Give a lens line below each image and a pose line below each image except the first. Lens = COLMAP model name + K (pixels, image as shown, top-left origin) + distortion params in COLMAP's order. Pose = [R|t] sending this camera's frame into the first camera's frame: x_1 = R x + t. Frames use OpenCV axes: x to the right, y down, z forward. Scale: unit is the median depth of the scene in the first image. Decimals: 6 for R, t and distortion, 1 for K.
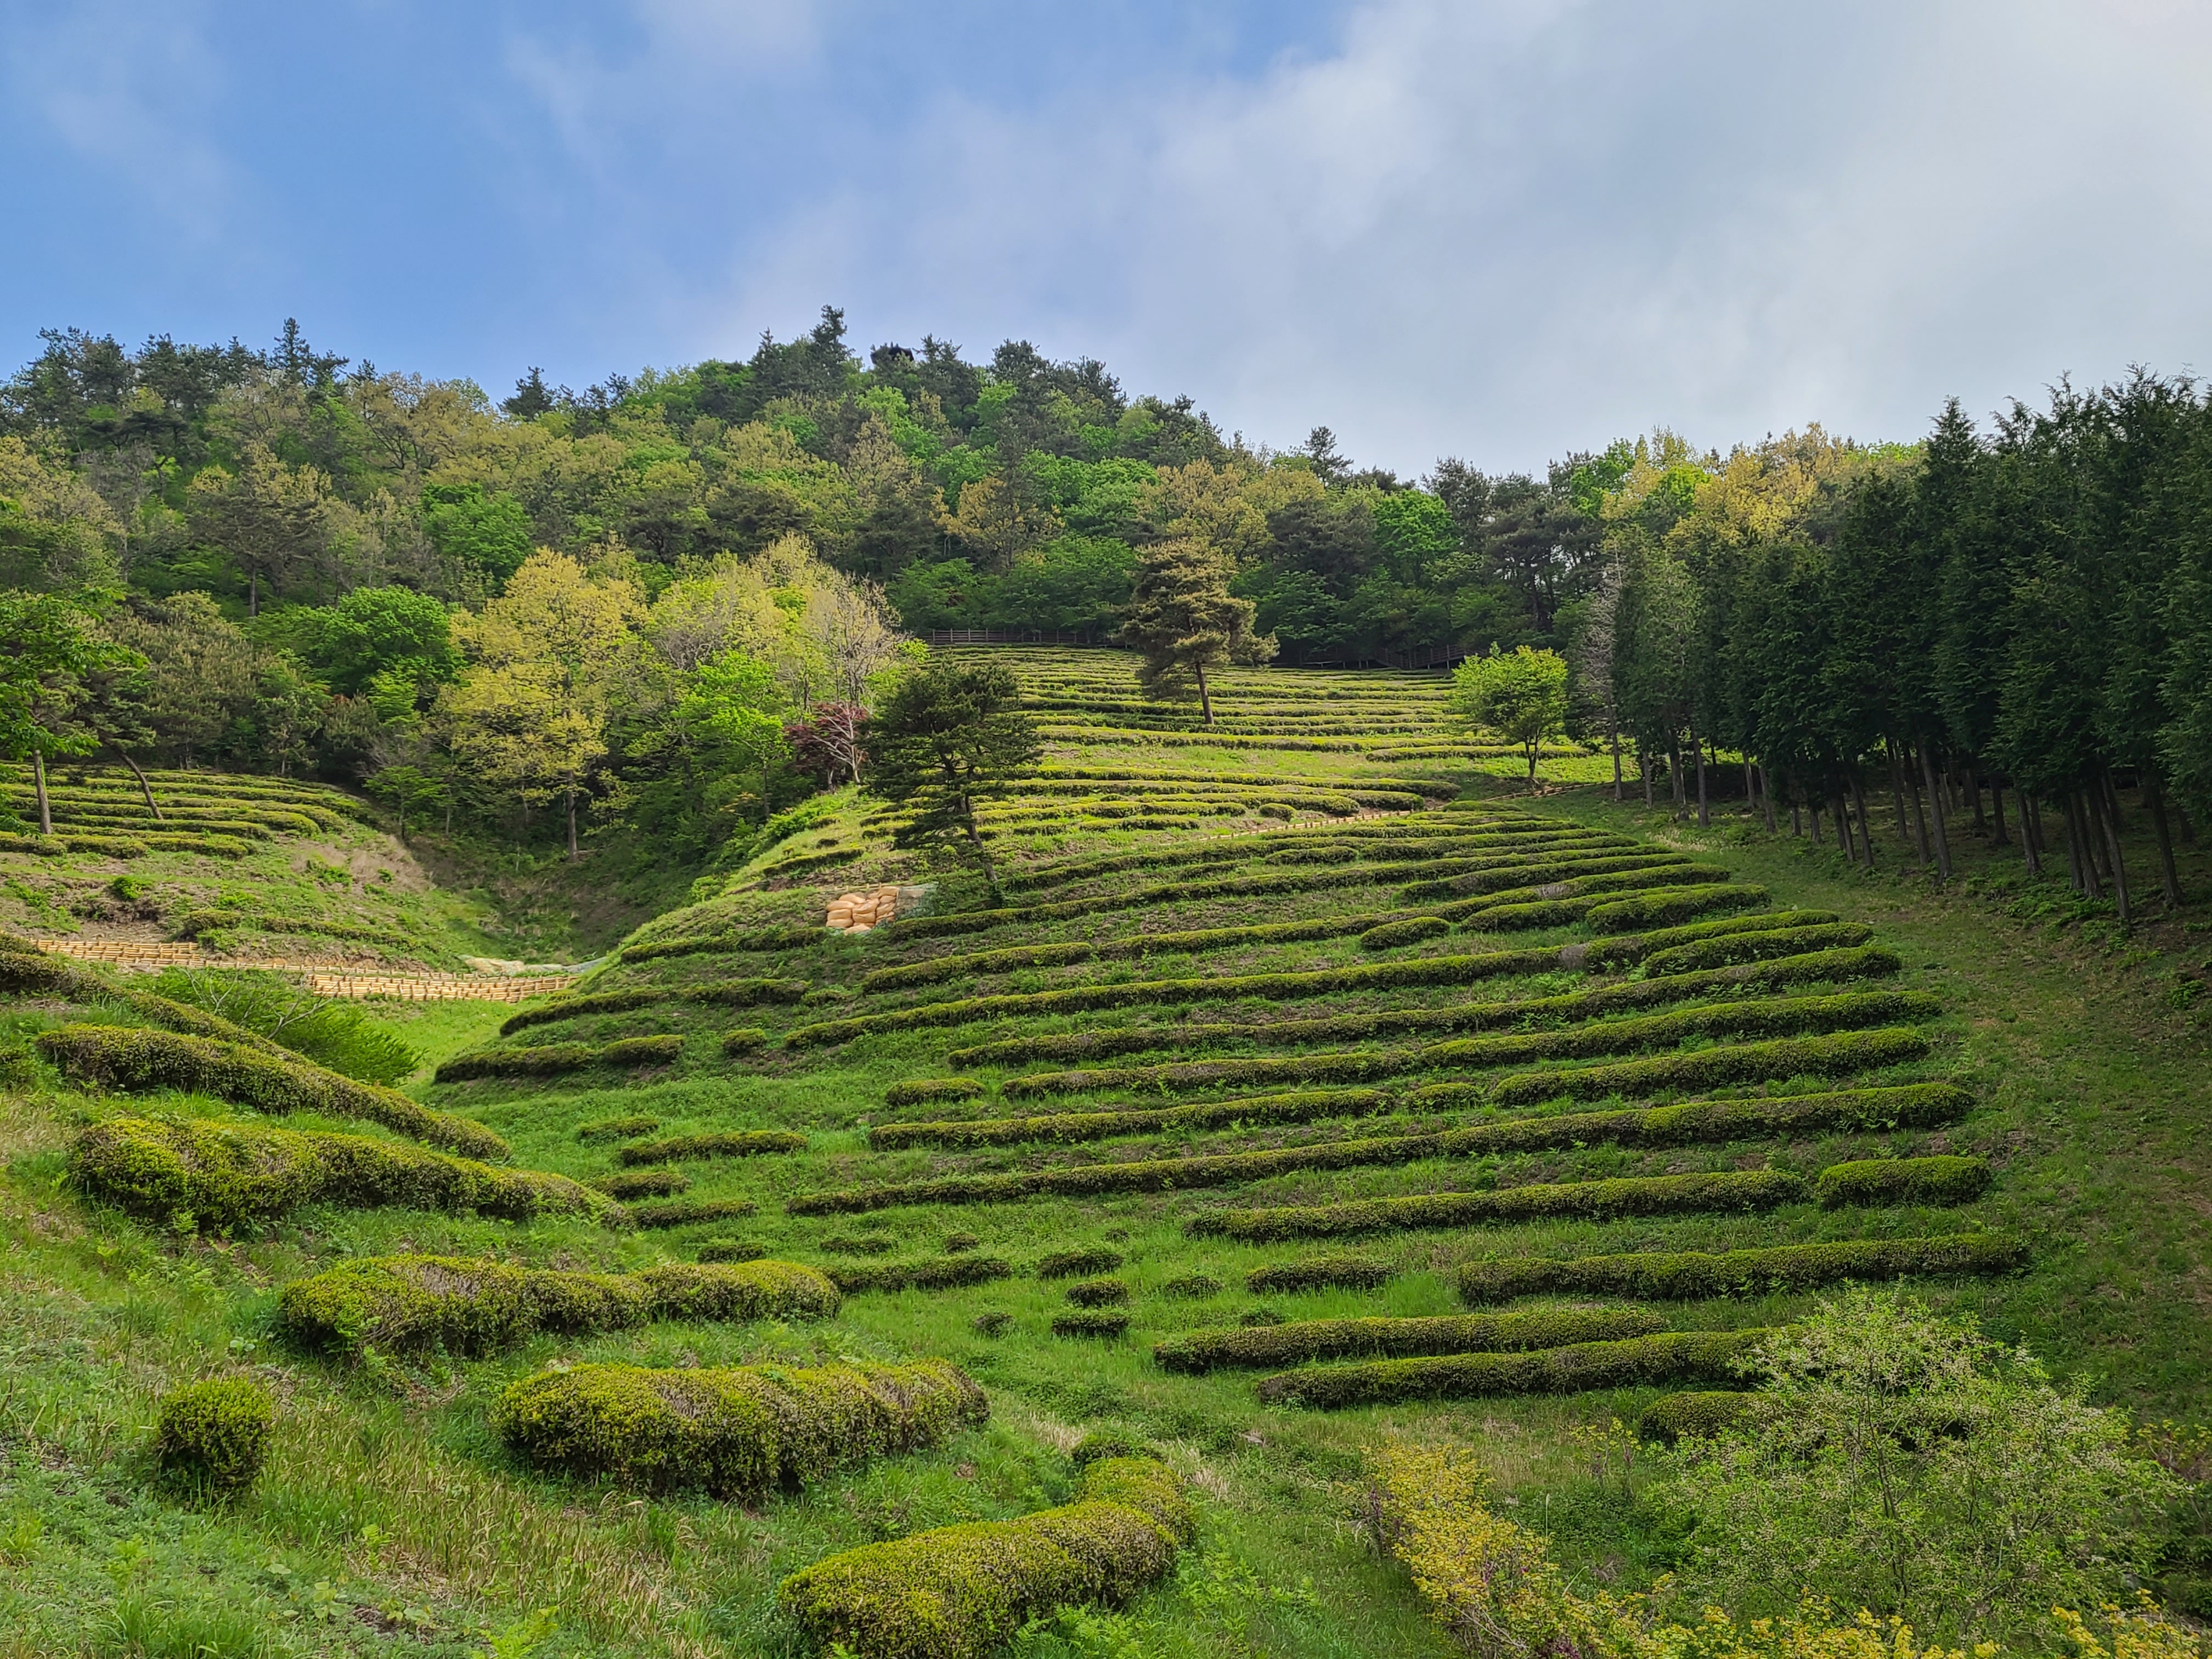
lens RADIAL K [[2039.5, 0, 1106.0], [0, 2039.5, 829.5], [0, 0, 1]] dist [0.047773, 0.008073]
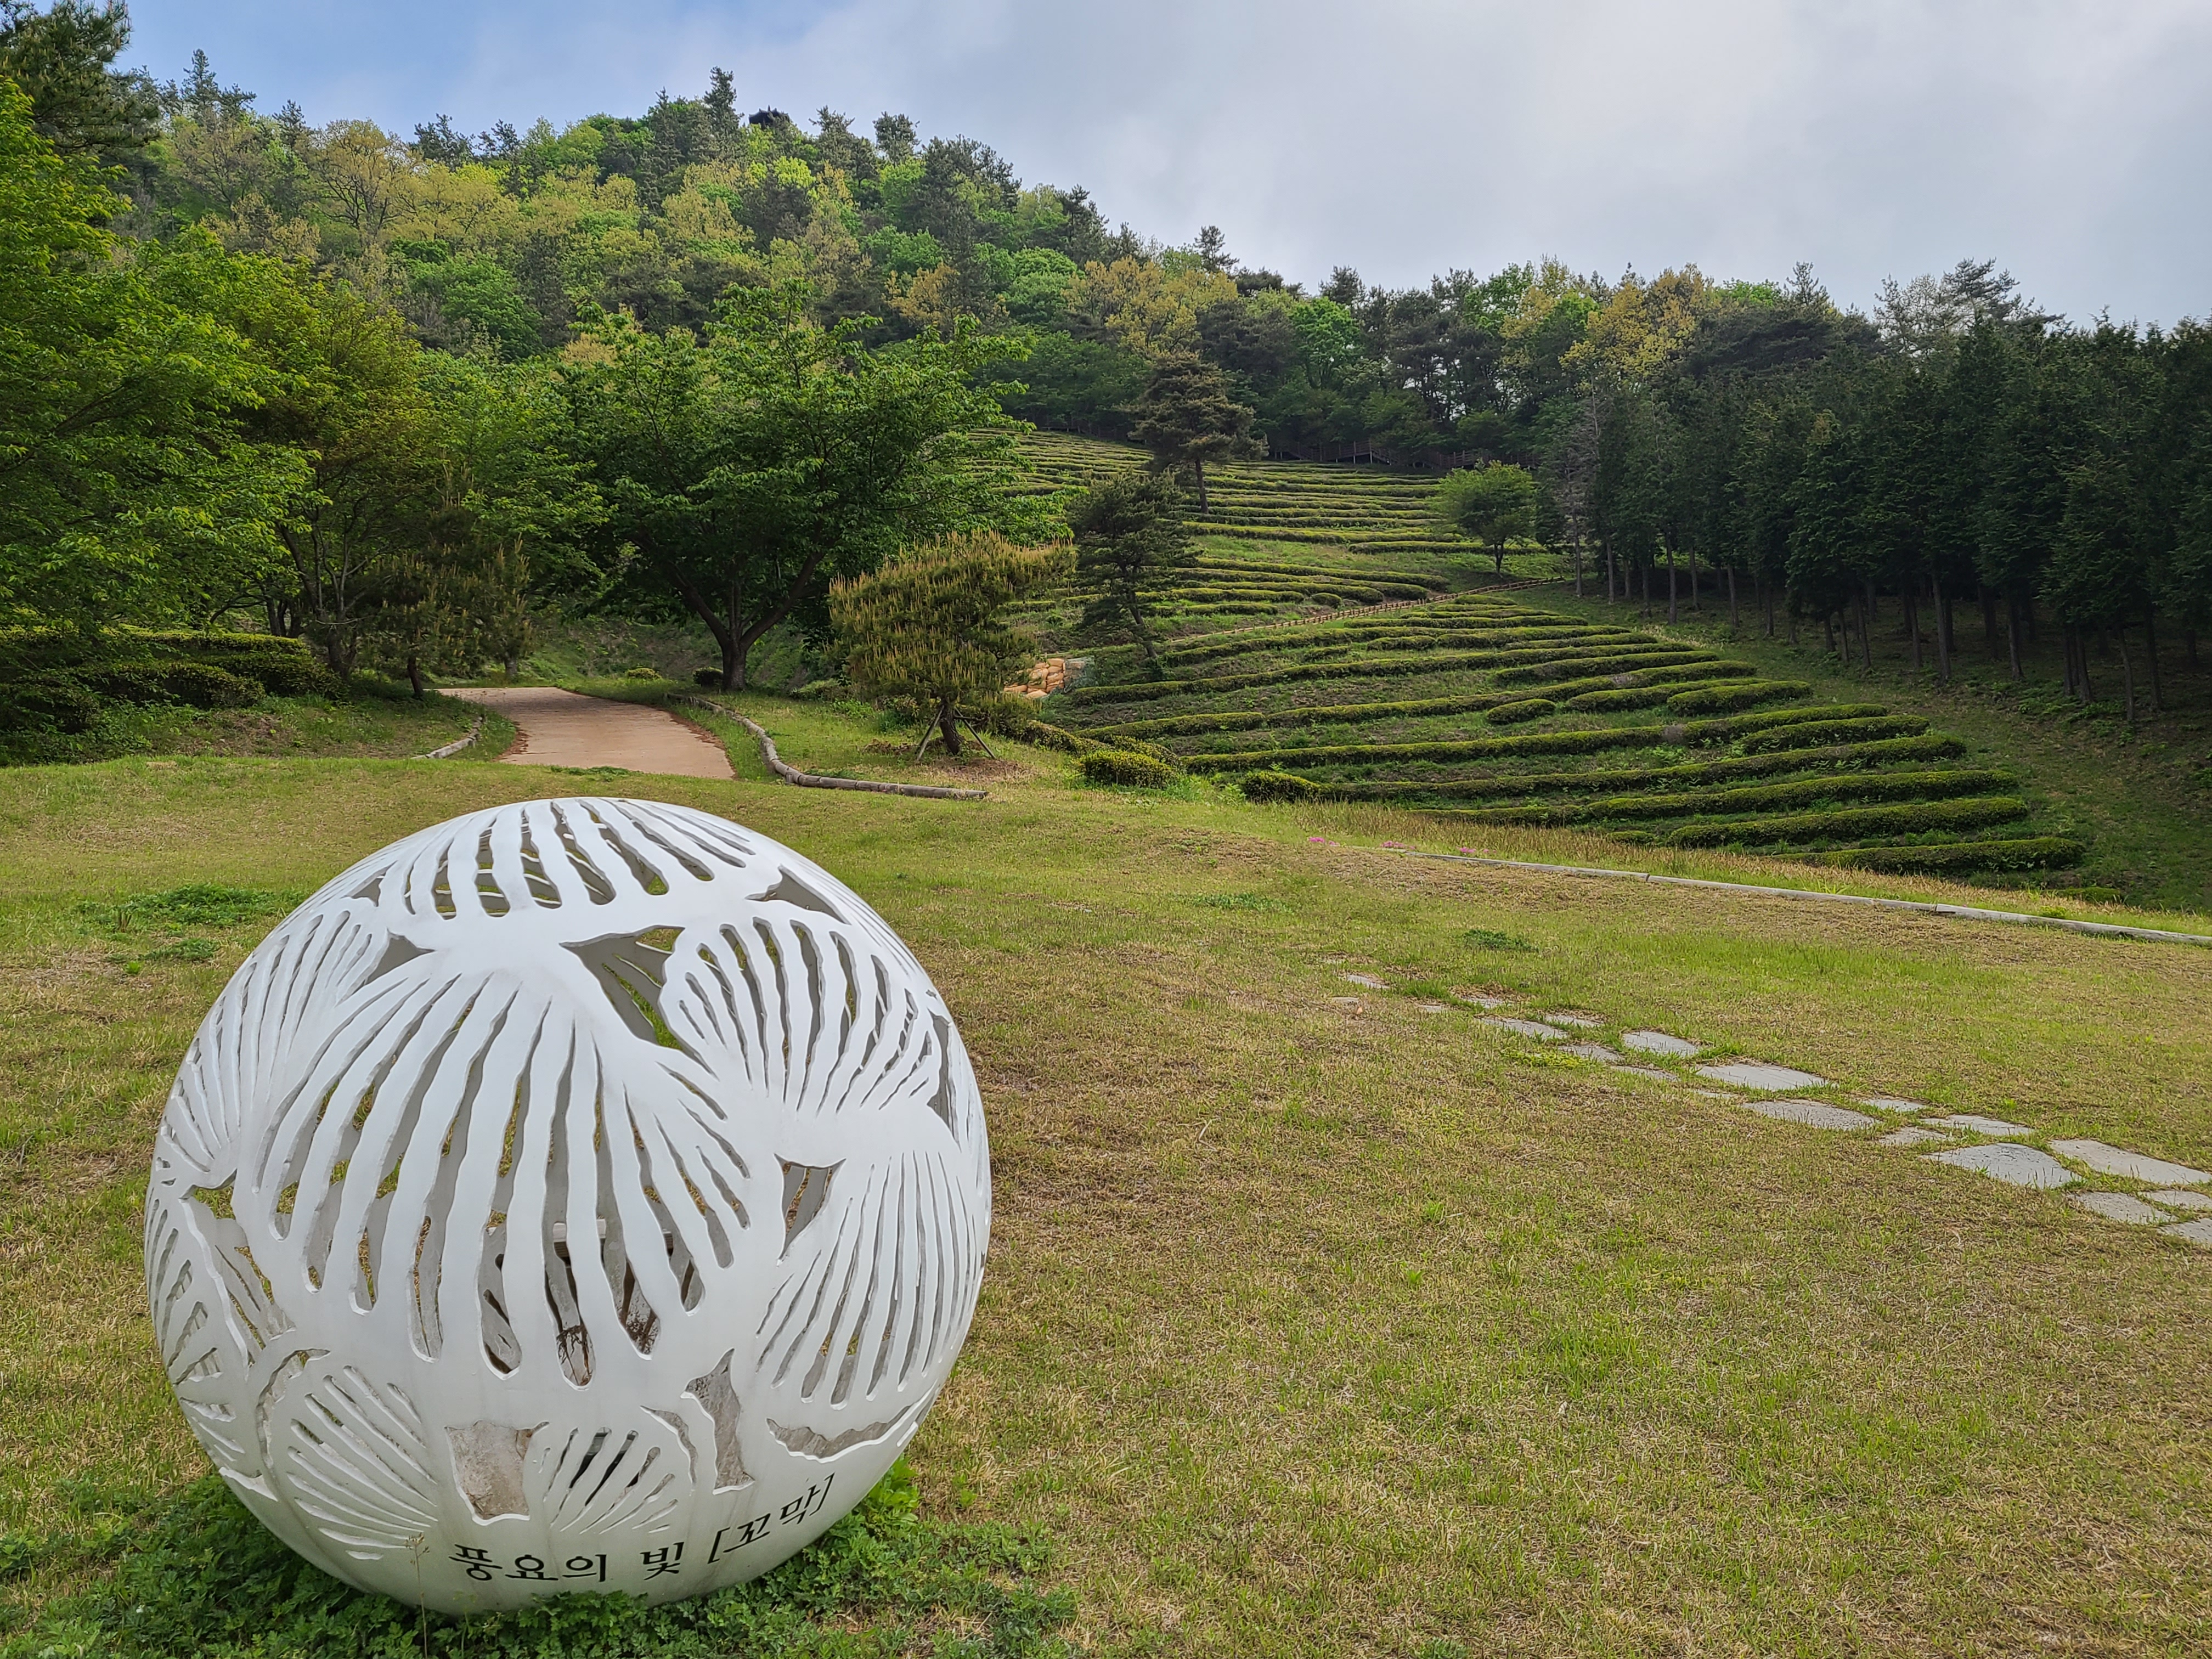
lens RADIAL K [[1911.1, 0, 1106.0], [0, 1911.1, 829.5], [0, 0, 1]] dist [0.049254, -0.010844]
pose [[0.990211, 0.013354, 0.138939, -0.244919], [-0.031530, 0.991084, 0.129456, -0.020304], [-0.135971, -0.132569, 0.981803, -0.132273]]
